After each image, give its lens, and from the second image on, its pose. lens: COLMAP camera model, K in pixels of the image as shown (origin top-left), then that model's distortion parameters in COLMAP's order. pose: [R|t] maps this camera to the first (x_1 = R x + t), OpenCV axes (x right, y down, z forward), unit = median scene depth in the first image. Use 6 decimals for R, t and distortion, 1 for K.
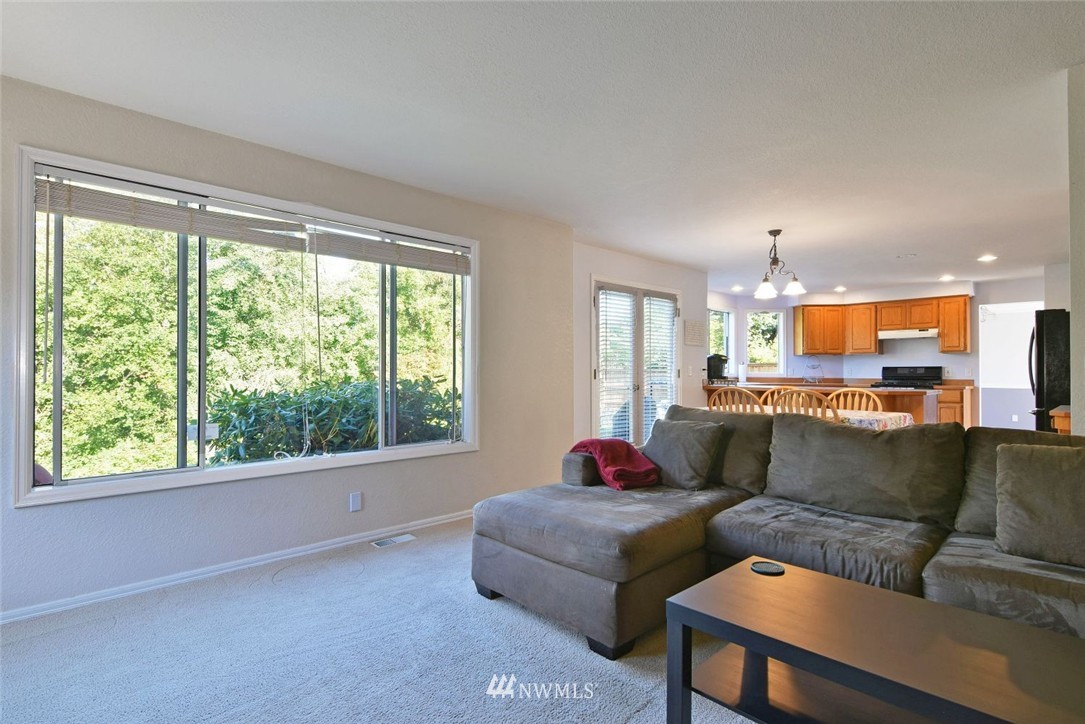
lens RADIAL K [[553.3, 0, 542.7], [0, 553.3, 364.2], [0, 0, 1]] dist [-0.000025, -0.001535]
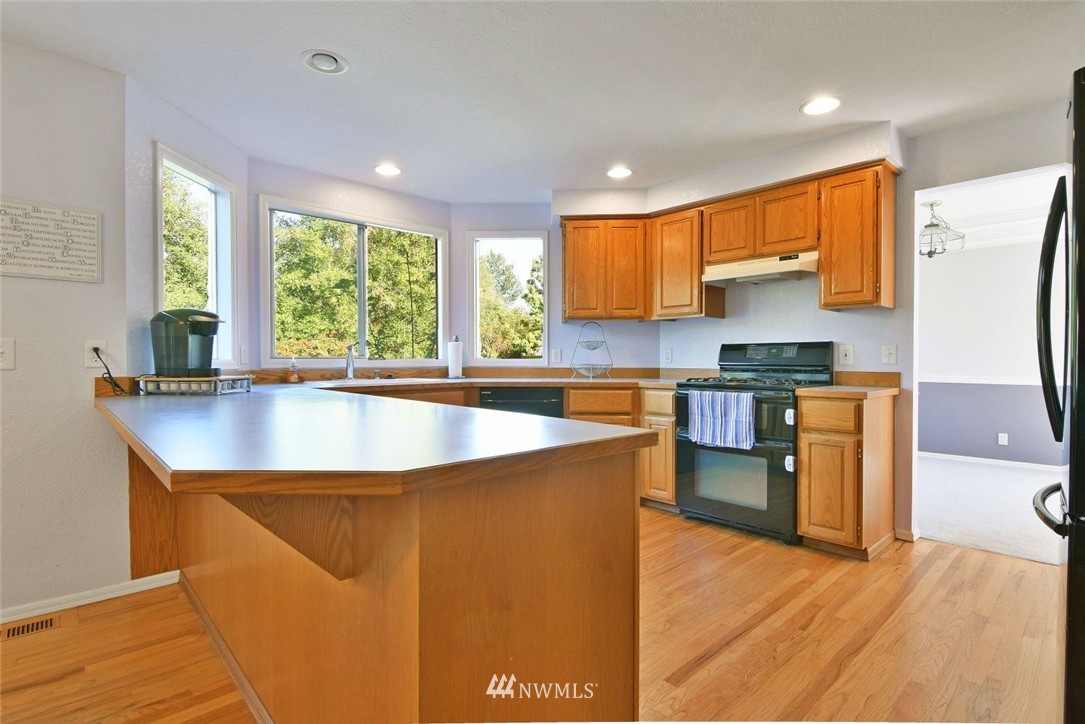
lens RADIAL K [[553.3, 0, 542.6], [0, 553.3, 364.7], [0, 0, 1]] dist [-0.000025, -0.001535]
pose [[0.999985, -0.005105, 0.001990, 0.496095], [0.005045, 0.999571, 0.028863, 0.008520], [-0.002136, -0.028853, 0.999581, 0.569023]]
